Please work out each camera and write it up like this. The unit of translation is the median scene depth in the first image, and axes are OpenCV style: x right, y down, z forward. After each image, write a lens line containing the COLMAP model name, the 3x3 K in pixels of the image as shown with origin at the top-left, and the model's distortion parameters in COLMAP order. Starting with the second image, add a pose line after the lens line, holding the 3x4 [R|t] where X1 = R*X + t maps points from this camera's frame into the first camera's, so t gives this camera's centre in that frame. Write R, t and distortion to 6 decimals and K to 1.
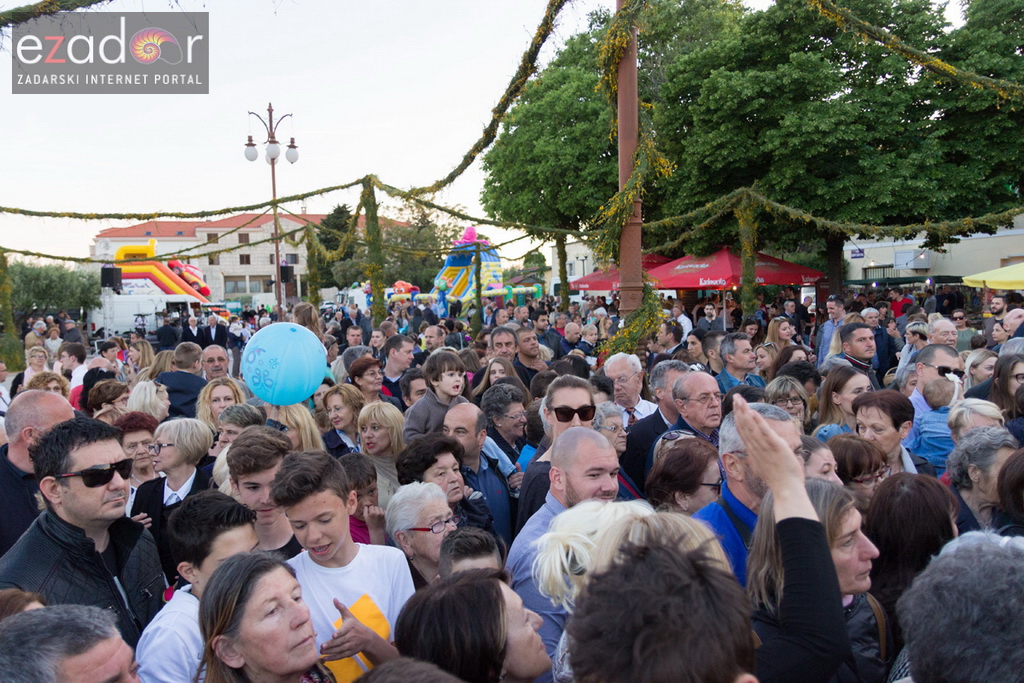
lens RADIAL K [[779.2, 0, 509.8], [0, 779.2, 345.5], [0, 0, 1]] dist [0.019931, -0.026274]
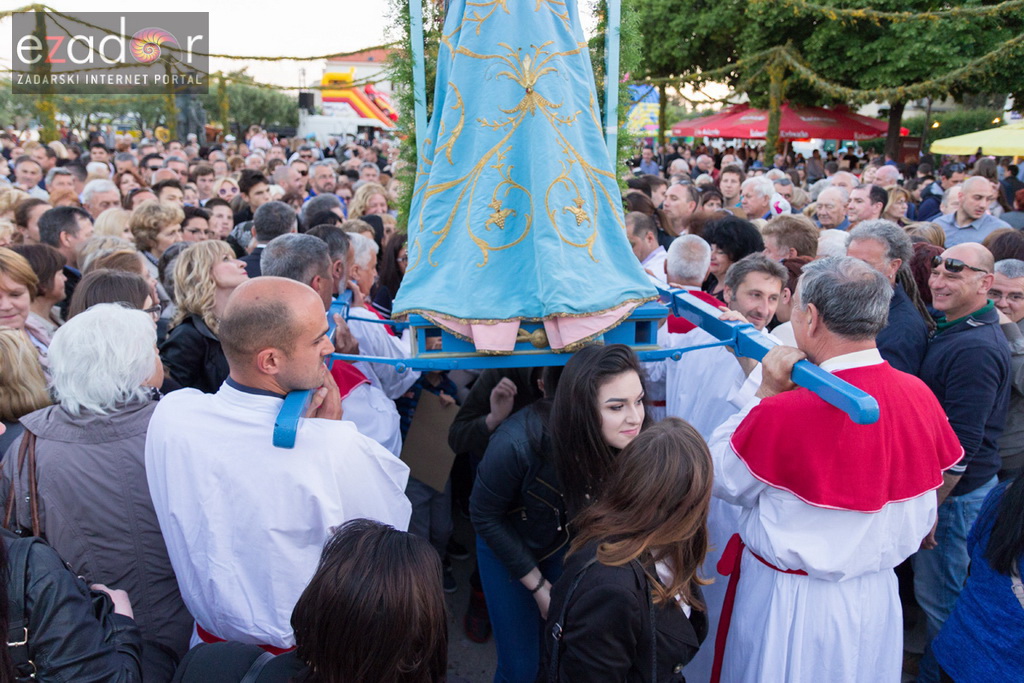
lens RADIAL K [[767.7, 0, 514.1], [0, 767.7, 347.9], [0, 0, 1]] dist [0.027434, -0.036546]
pose [[0.960825, 0.129842, -0.244861, 0.204617], [-0.076557, 0.973437, 0.215775, 0.005340], [0.266374, -0.188576, 0.945243, -0.168361]]
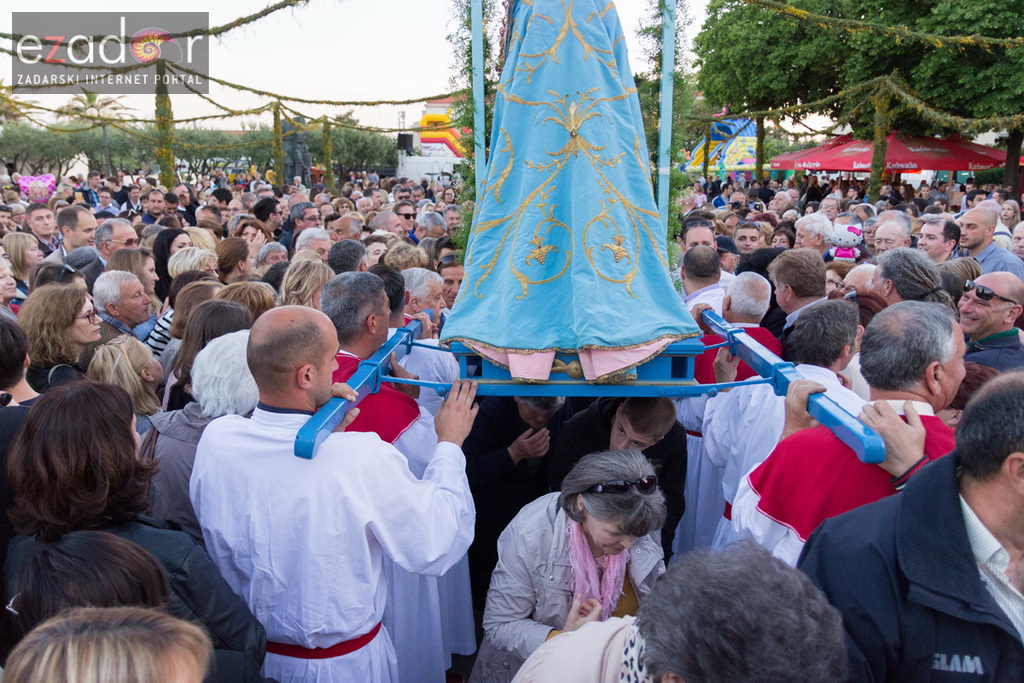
lens RADIAL K [[779.2, 0, 509.8], [0, 779.2, 345.5], [0, 0, 1]] dist [0.019931, -0.026274]
pose [[0.920128, 0.127854, -0.370159, 0.212731], [-0.066057, 0.982332, 0.175101, 0.004513], [0.386006, -0.136664, 0.912317, -0.171783]]
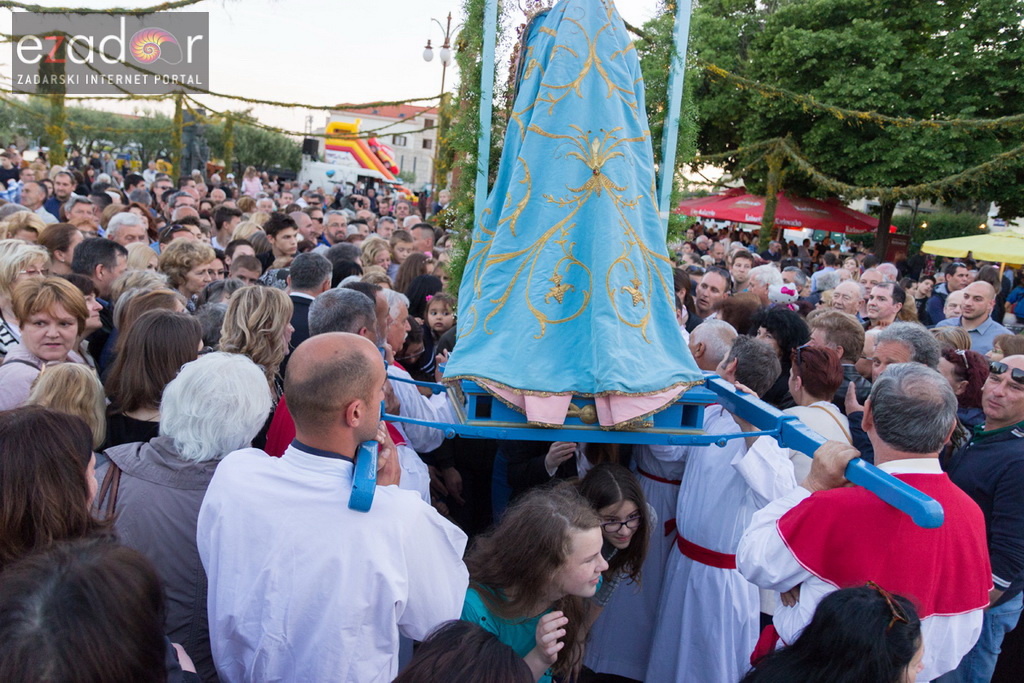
lens RADIAL K [[772.8, 0, 515.3], [0, 772.8, 347.7], [0, 0, 1]] dist [0.019957, -0.024739]
pose [[0.954229, 0.190182, -0.230819, 0.196677], [-0.161870, 0.977379, 0.136119, 0.004865], [0.251485, -0.092526, 0.963428, -0.171151]]
